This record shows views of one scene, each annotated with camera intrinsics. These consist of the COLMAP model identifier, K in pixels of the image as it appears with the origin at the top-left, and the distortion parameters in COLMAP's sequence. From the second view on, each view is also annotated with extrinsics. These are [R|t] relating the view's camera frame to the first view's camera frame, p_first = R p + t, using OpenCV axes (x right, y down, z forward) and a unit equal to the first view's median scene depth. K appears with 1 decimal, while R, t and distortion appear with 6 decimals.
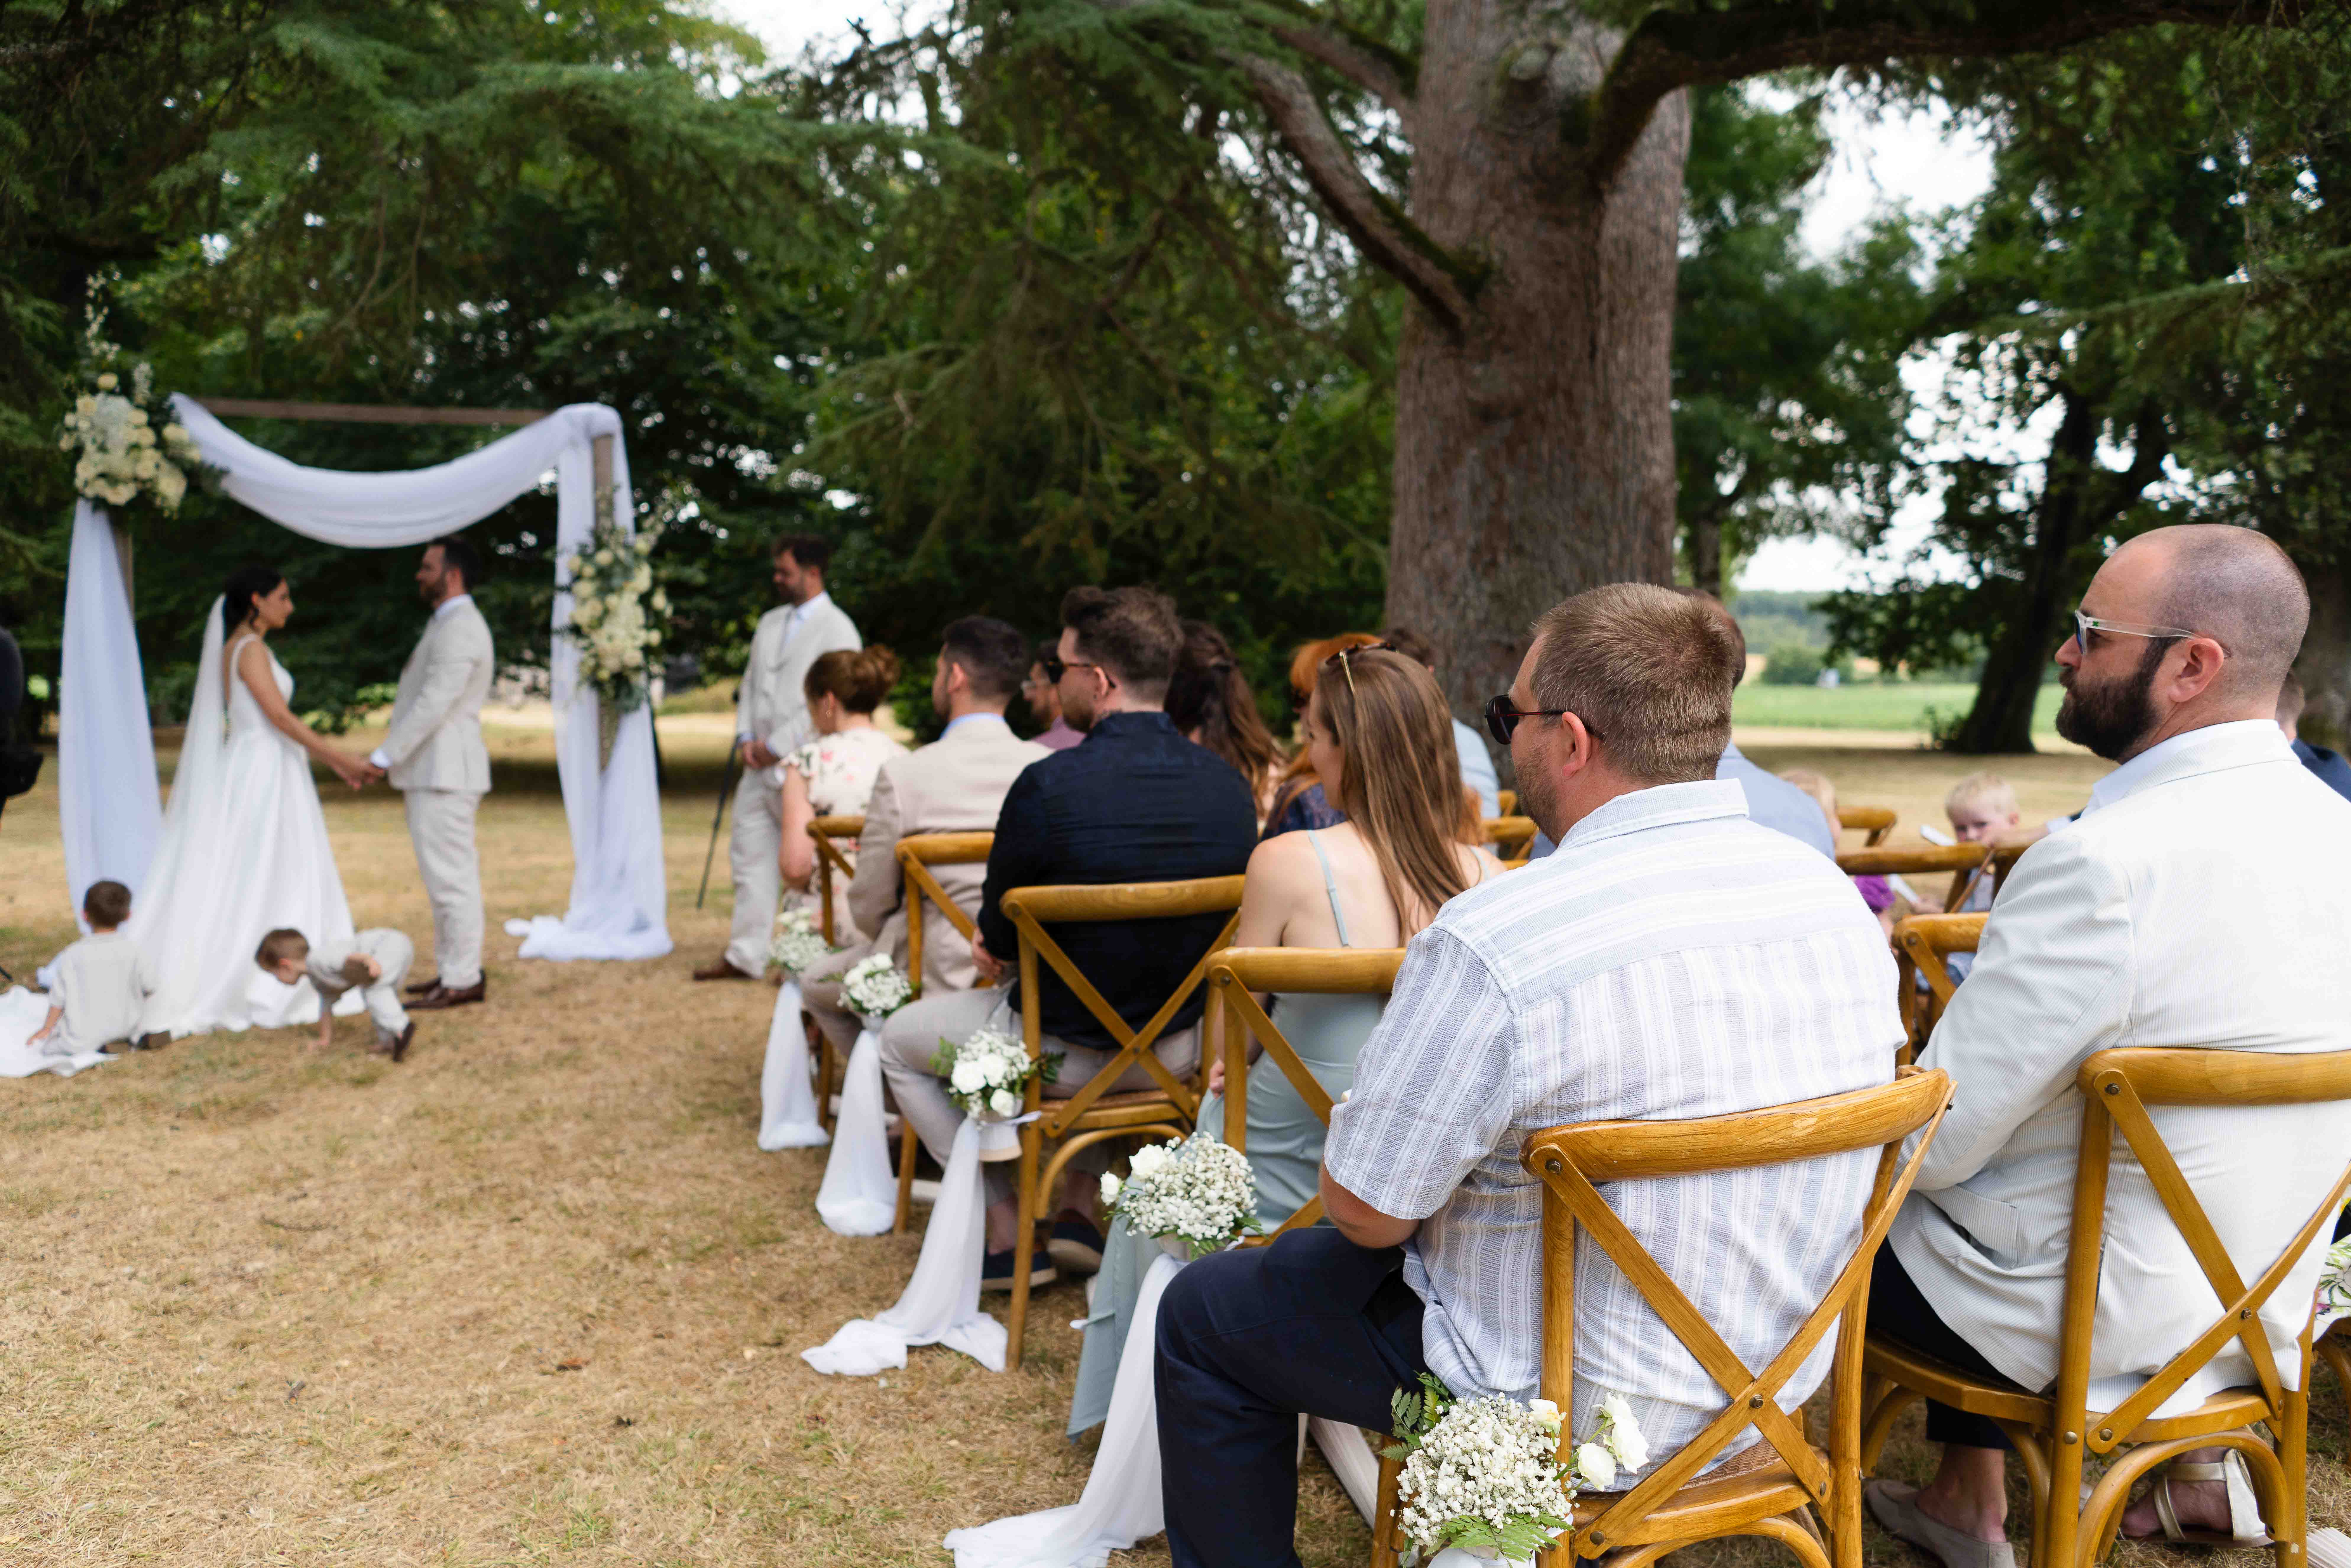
lens RADIAL K [[1830.9, 0, 1184.3], [0, 1830.9, 785.6], [0, 0, 1]] dist [-0.021152, 0.003101]
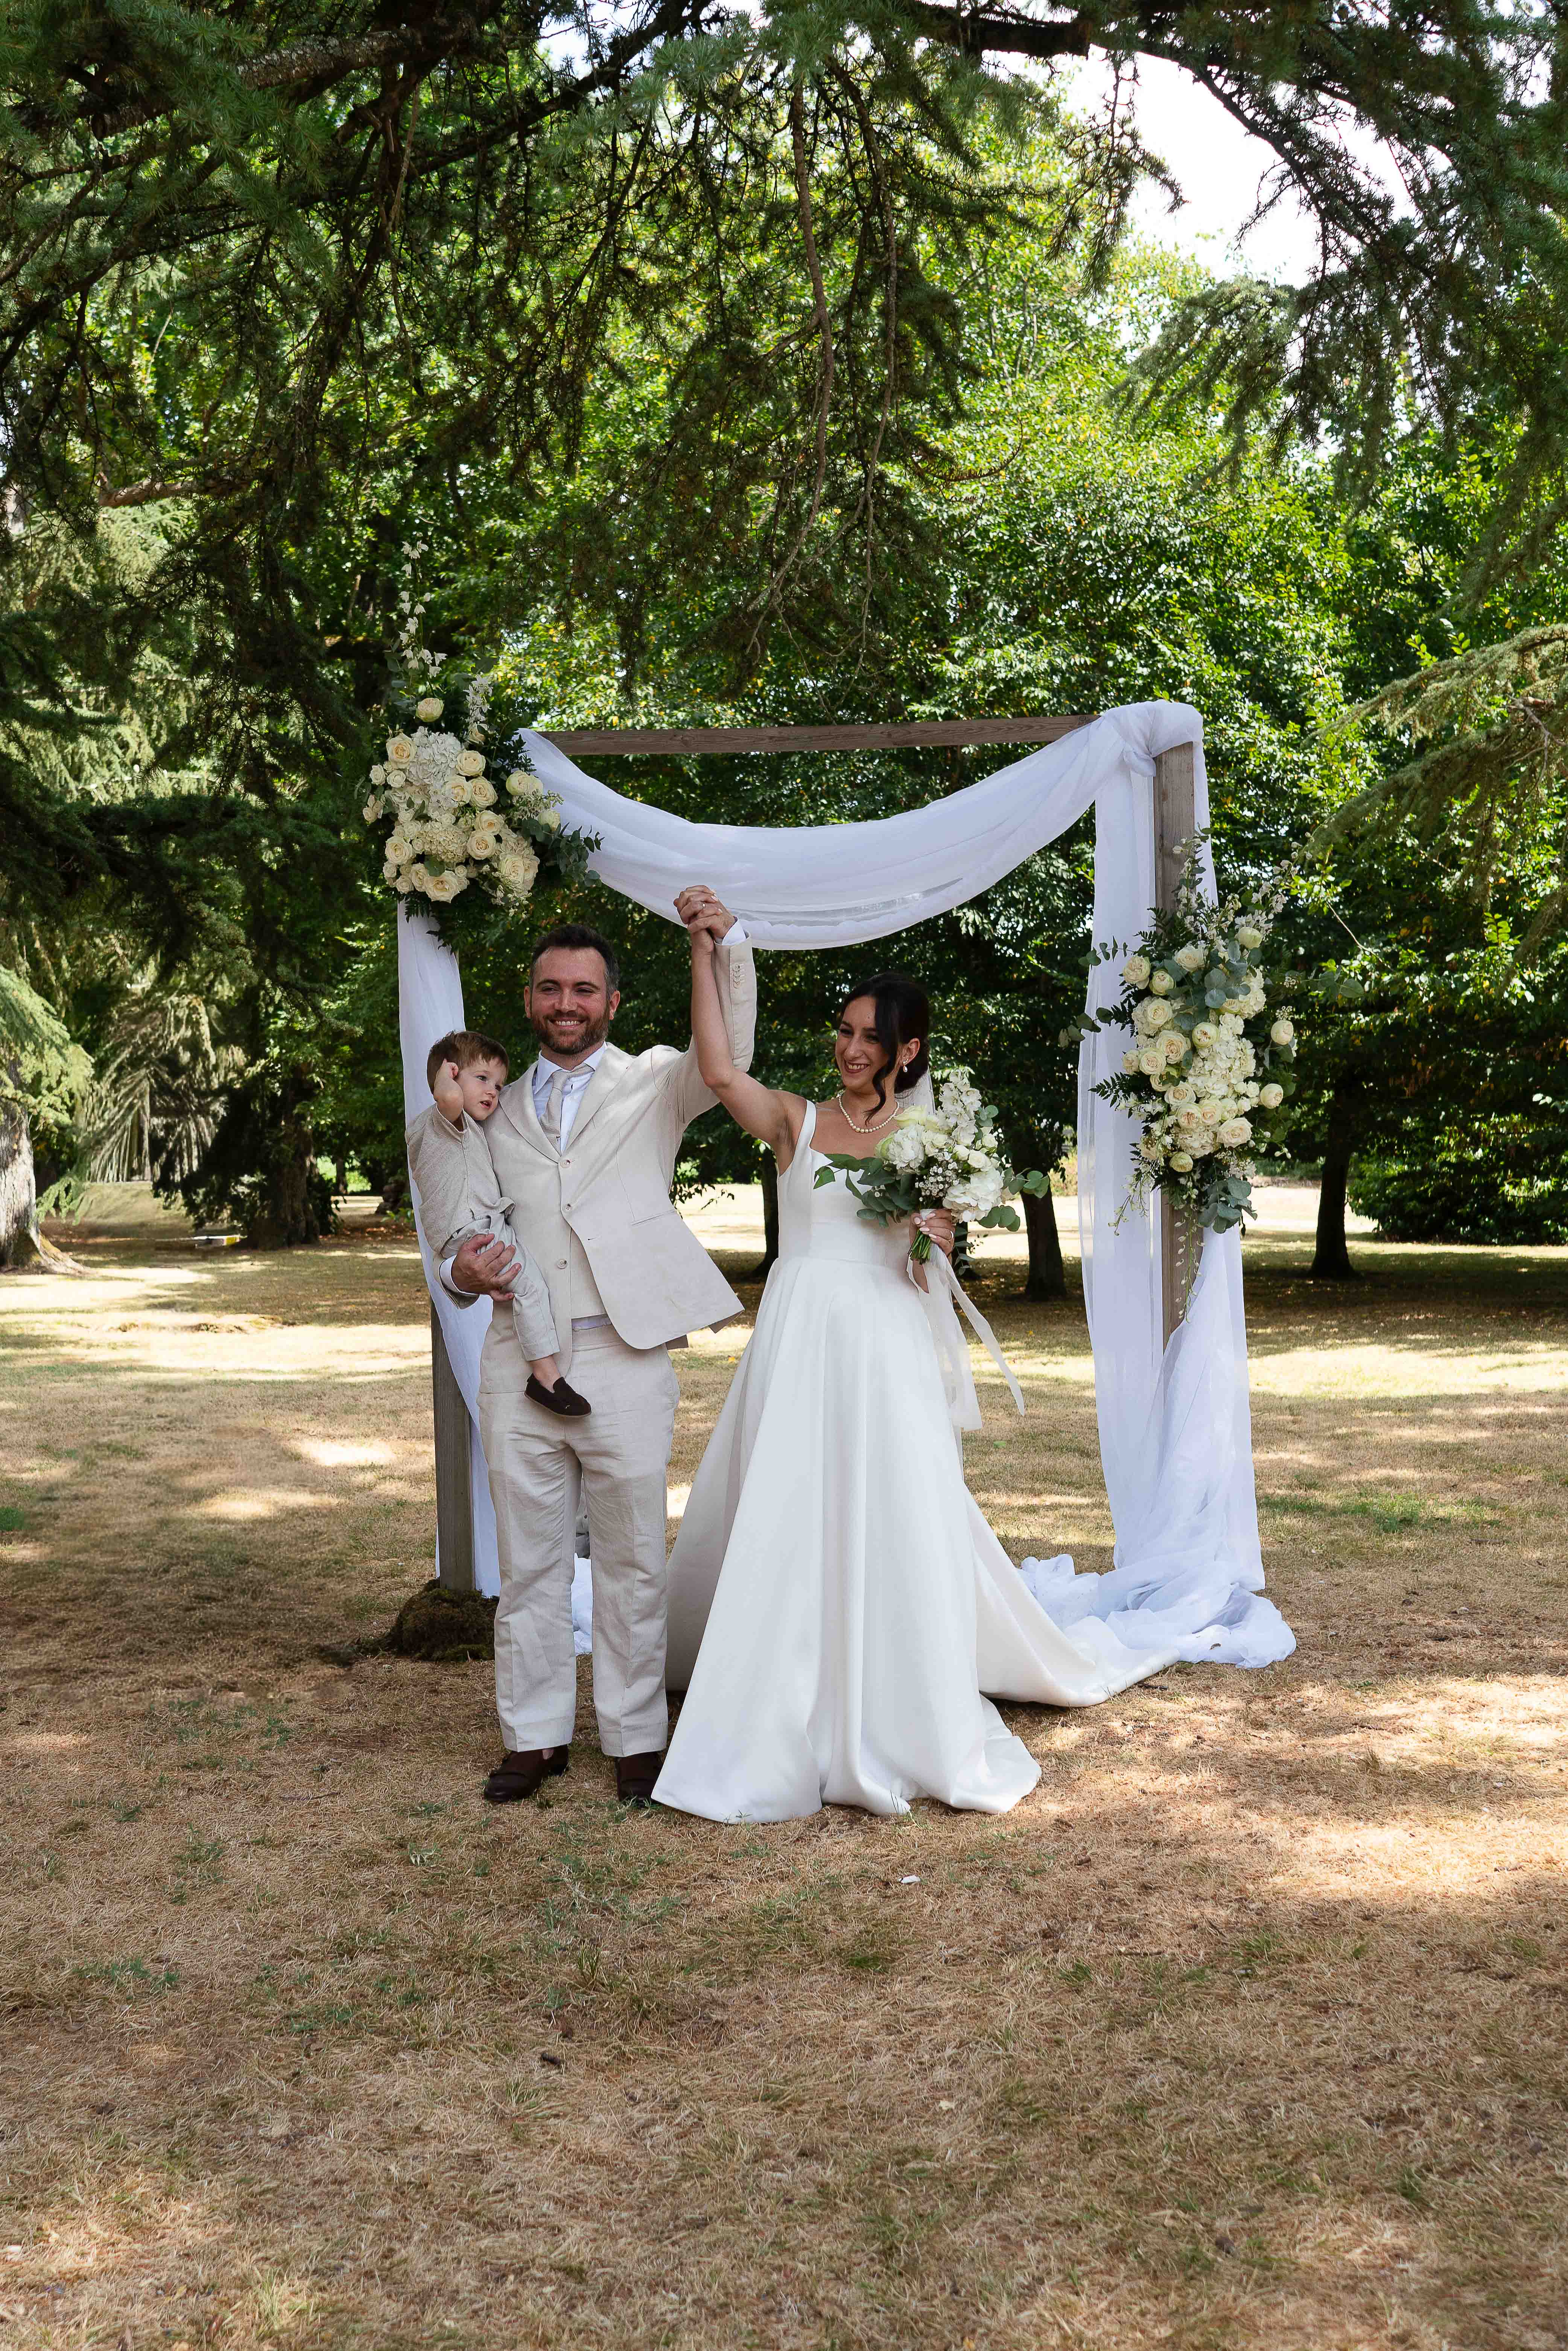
lens RADIAL K [[2330.9, 0, 662.8], [0, 2330.9, 1234.7], [0, 0, 1]] dist [-0.014056, 0.000000]
pose [[0.913569, 0.001945, -0.406679, -0.176456], [-0.010149, 0.999786, -0.018018, -0.023968], [0.406557, 0.020588, 0.913394, 0.277283]]
